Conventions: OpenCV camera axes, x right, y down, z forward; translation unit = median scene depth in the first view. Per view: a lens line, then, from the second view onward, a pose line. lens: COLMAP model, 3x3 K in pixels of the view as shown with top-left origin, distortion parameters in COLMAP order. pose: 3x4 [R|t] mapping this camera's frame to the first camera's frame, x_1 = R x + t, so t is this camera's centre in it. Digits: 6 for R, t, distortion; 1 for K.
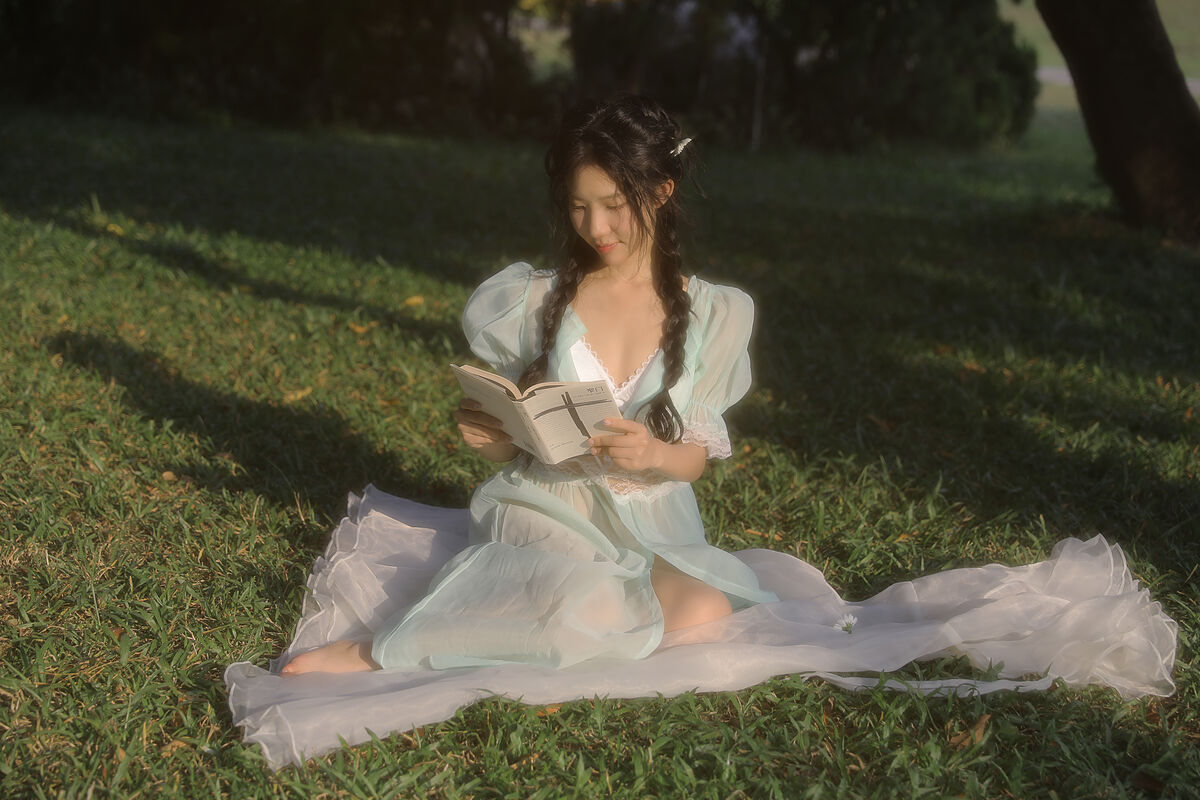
lens RADIAL K [[2853.9, 0, 597.7], [0, 2853.9, 398.9], [0, 0, 1]] dist [0.296664, 0.000000]
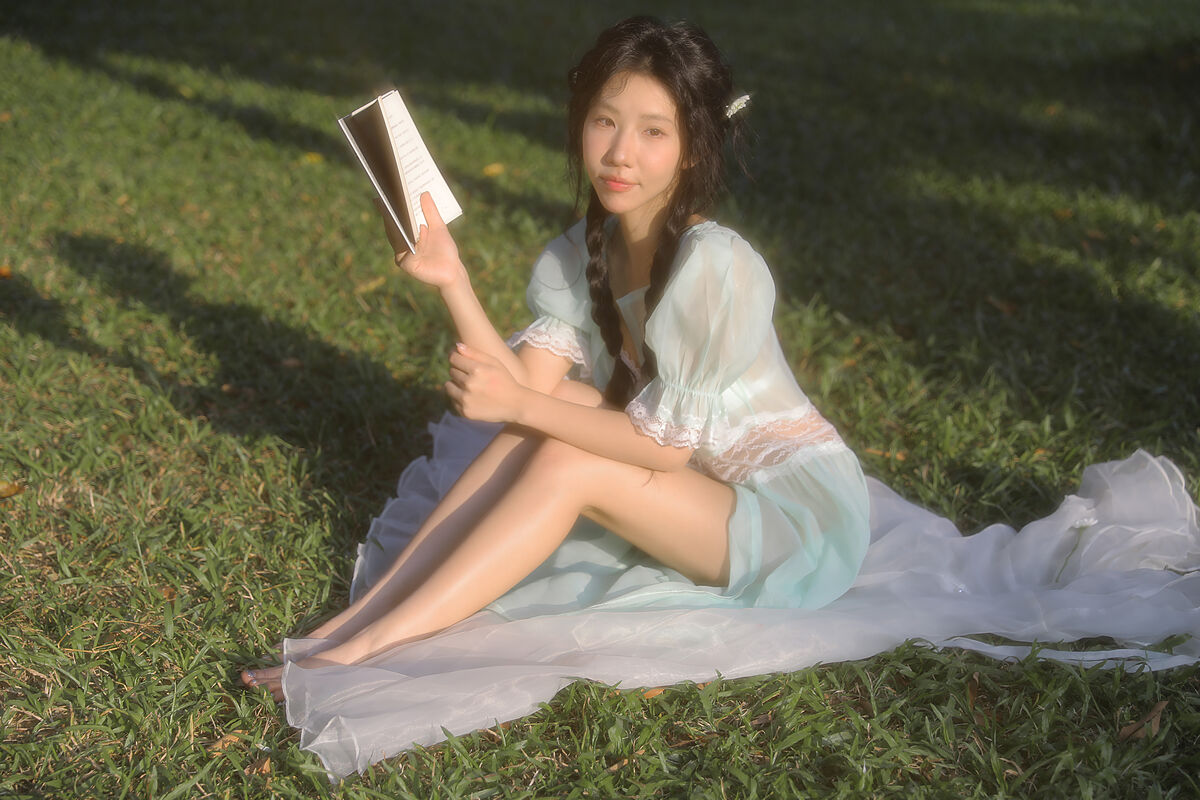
lens RADIAL K [[2824.7, 0, 603.2], [0, 2824.7, 402.2], [0, 0, 1]] dist [0.312189, 0.000000]
pose [[0.999403, -0.018754, -0.029019, -0.003850], [0.020520, 0.997877, 0.061813, -0.025902], [0.027799, -0.062372, 0.997666, 0.109929]]
